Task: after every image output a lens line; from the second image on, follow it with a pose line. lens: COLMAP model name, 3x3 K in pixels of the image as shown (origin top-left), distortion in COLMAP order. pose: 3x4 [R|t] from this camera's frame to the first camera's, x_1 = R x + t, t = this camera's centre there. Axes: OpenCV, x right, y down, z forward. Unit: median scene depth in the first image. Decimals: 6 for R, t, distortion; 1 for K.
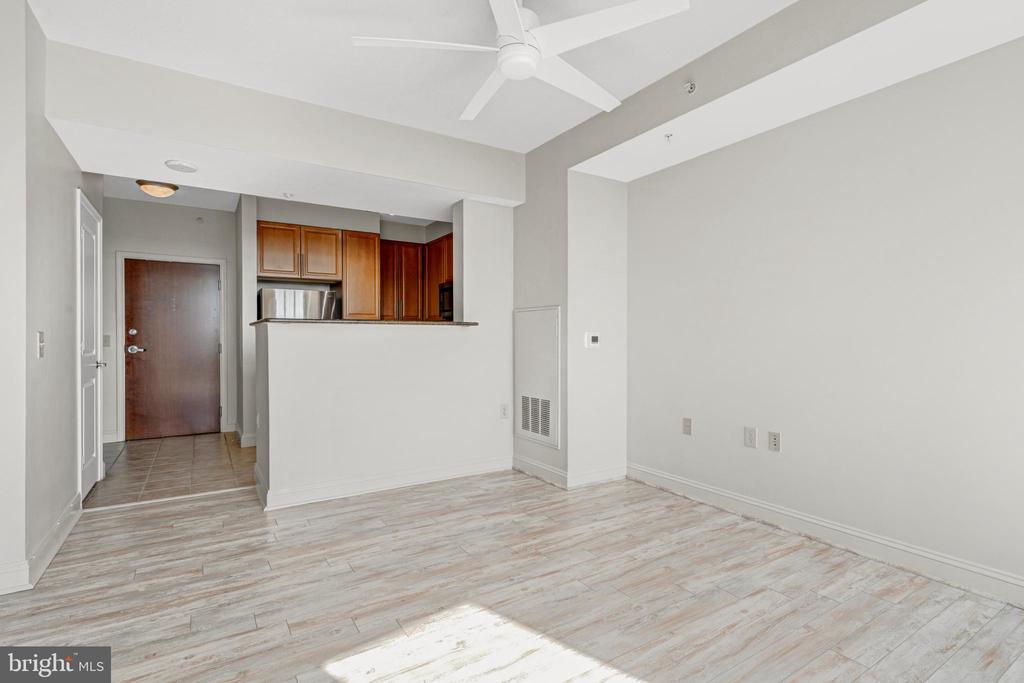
lens RADIAL K [[492.0, 0, 509.3], [0, 492.0, 344.9], [0, 0, 1]] dist [0.000665, 0.000024]
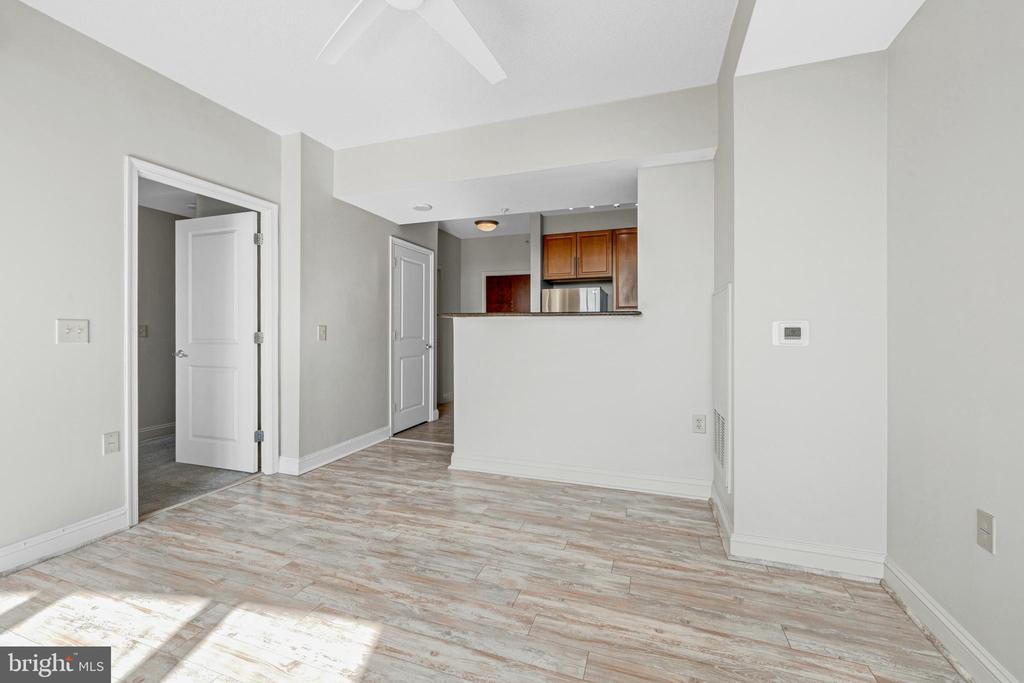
lens RADIAL K [[414.4, 0, 508.1], [0, 414.4, 330.0], [0, 0, 1]] dist [-0.000874, -0.000341]
pose [[0.619918, 0.003055, -0.784661, 0.371200], [-0.014384, 0.999869, -0.007471, -0.005998], [0.784535, 0.015918, 0.619880, 0.411126]]
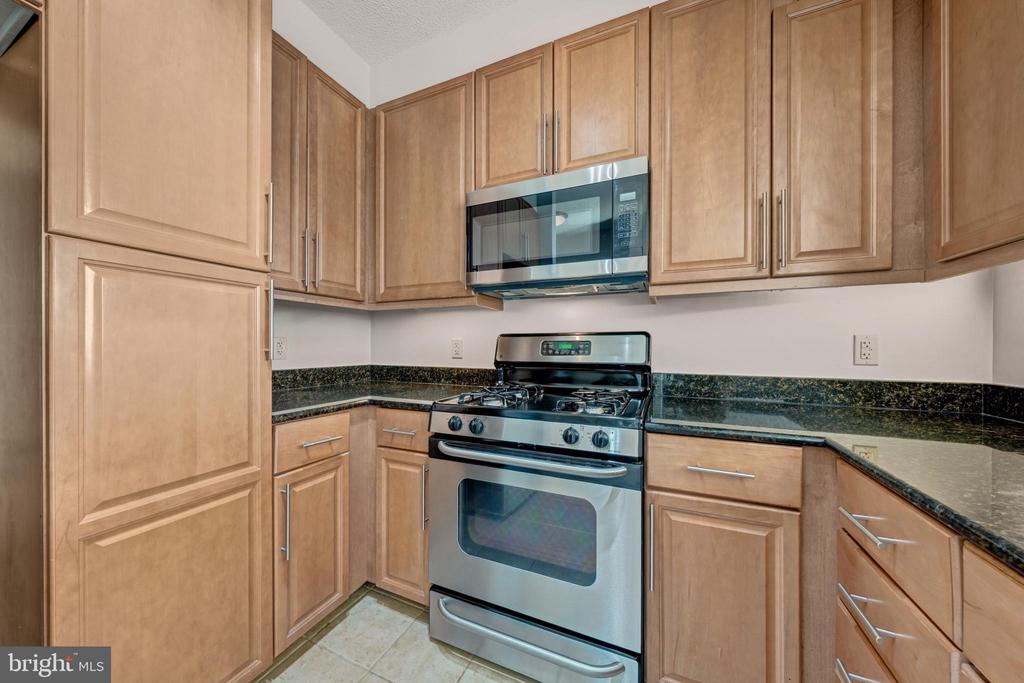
lens RADIAL K [[351.9, 0, 509.5], [0, 351.9, 345.8], [0, 0, 1]] dist [-0.001641, -0.000117]
pose [[0.833963, 0.002174, 0.551816, -0.428825], [0.004115, 0.999940, -0.010158, -0.015432], [-0.551805, 0.010742, 0.833904, 1.268785]]
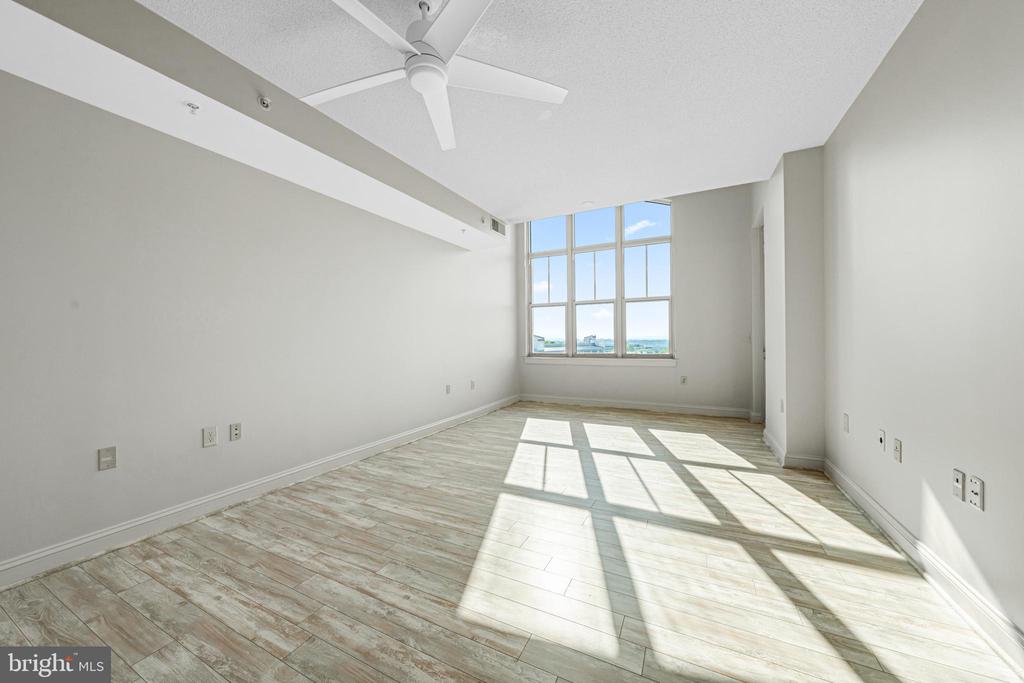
lens RADIAL K [[367.8, 0, 504.2], [0, 367.8, 338.0], [0, 0, 1]] dist [-0.001223, -0.000073]
pose [[-0.505956, 0.008634, 0.862516, -0.422857], [0.021691, 0.999761, 0.002716, -0.008880], [-0.862286, 0.020083, -0.506023, 0.721521]]
